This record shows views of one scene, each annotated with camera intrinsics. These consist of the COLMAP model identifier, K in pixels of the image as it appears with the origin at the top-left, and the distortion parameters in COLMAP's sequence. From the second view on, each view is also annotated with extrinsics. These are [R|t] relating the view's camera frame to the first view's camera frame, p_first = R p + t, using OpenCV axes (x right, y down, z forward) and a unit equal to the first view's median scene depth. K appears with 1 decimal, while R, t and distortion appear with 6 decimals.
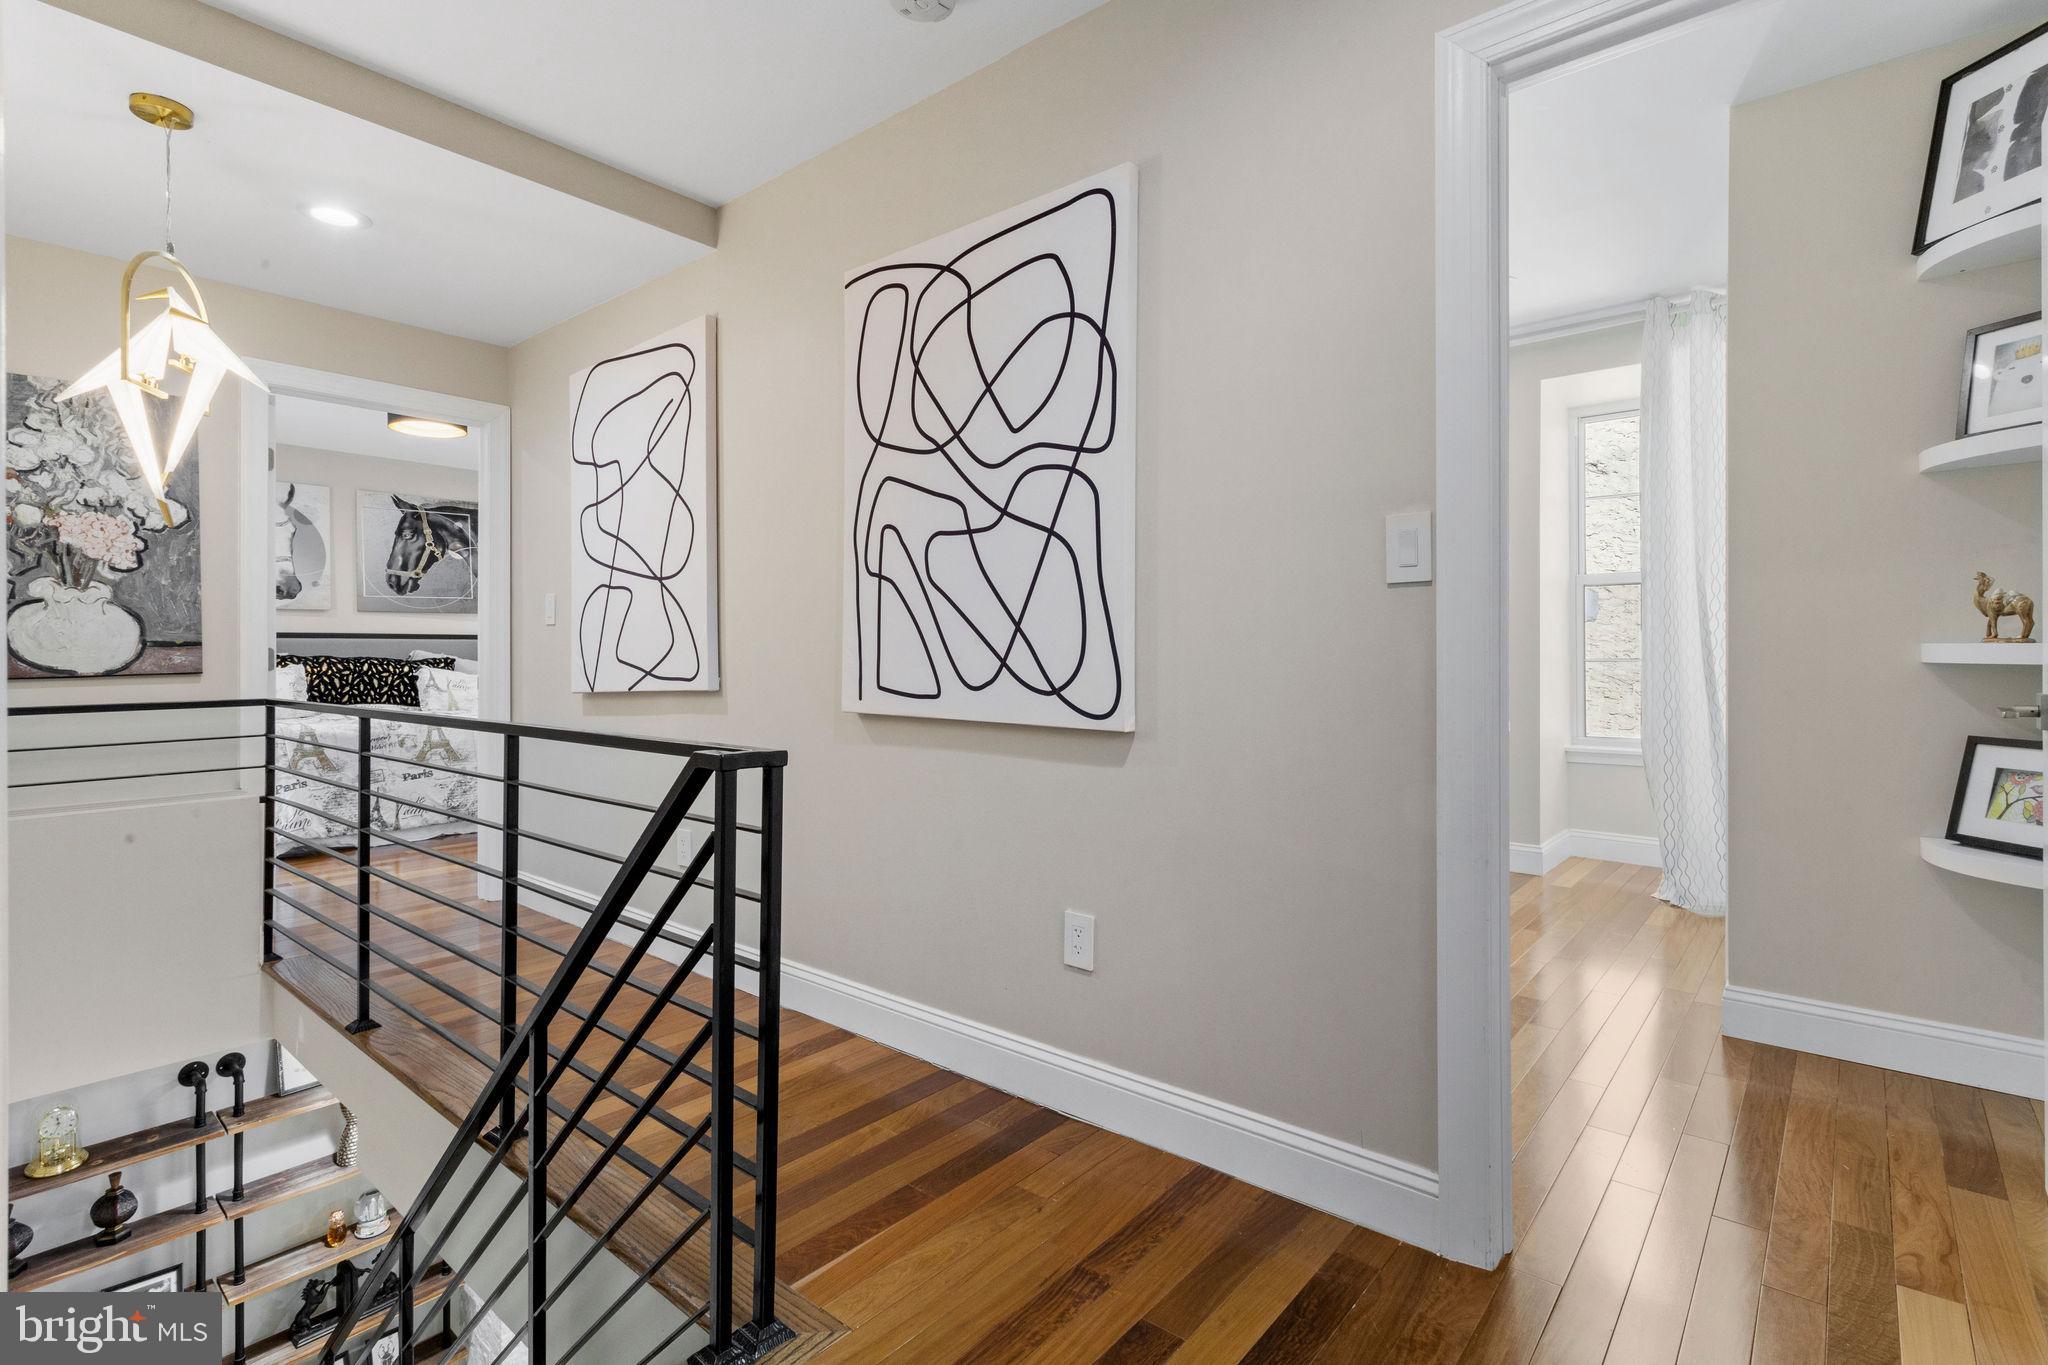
lens RADIAL K [[975.1, 0, 1015.2], [0, 975.1, 678.7], [0, 0, 1]] dist [0.004075, 0.000081]
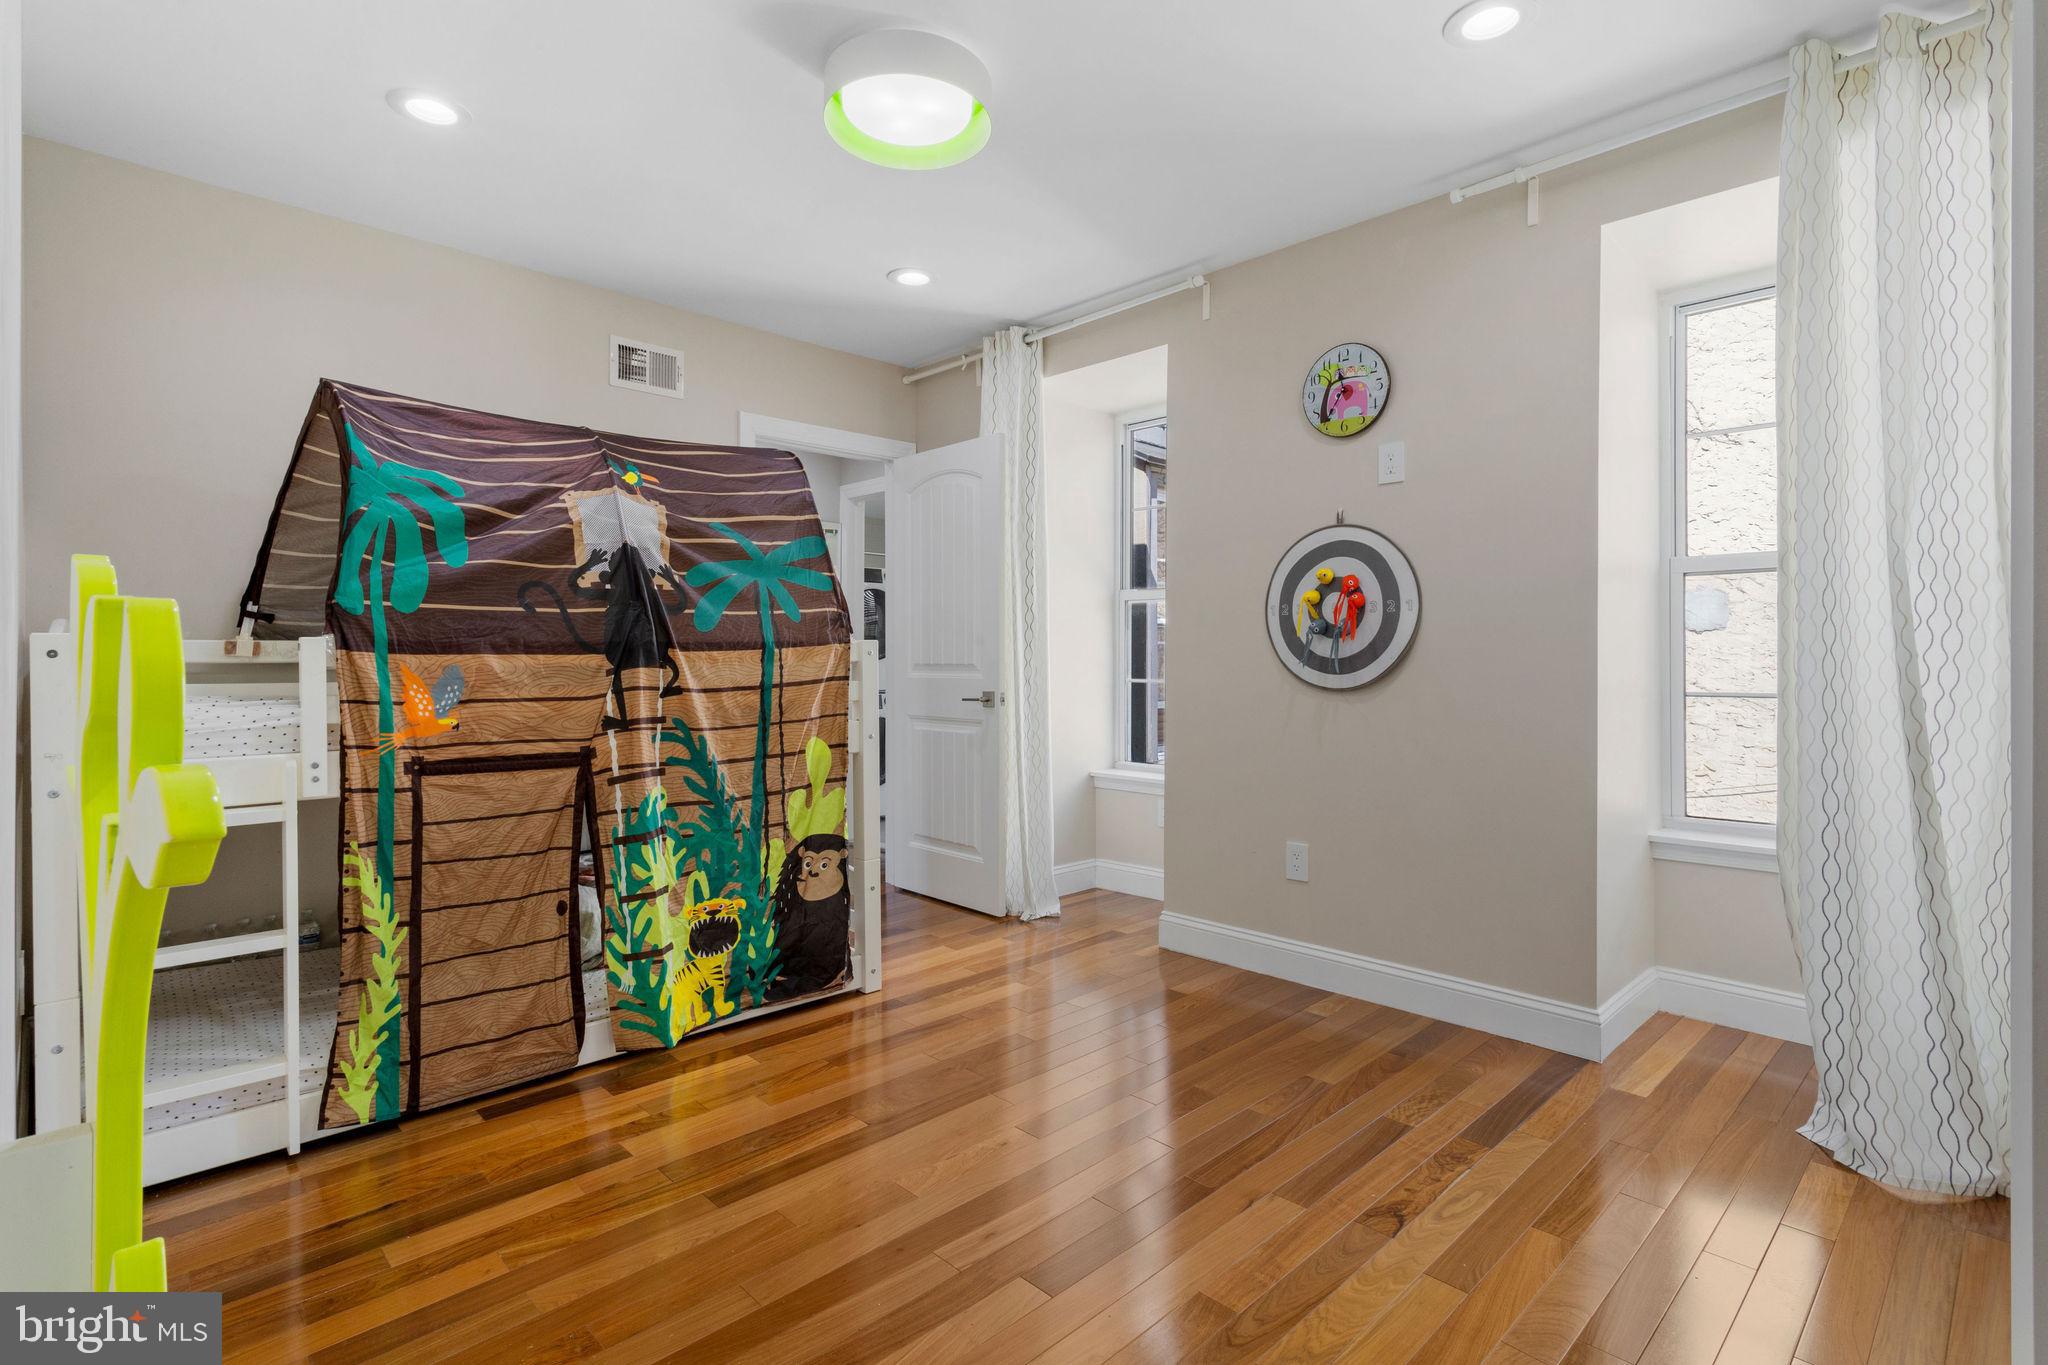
lens RADIAL K [[975.1, 0, 1033.1], [0, 975.1, 660.8], [0, 0, 1]] dist [0.004075, 0.000081]
pose [[0.995966, 0.015188, -0.088442, 0.249195], [-0.016847, 0.999695, -0.018042, -0.023152], [0.088141, 0.019459, 0.995918, 0.380445]]
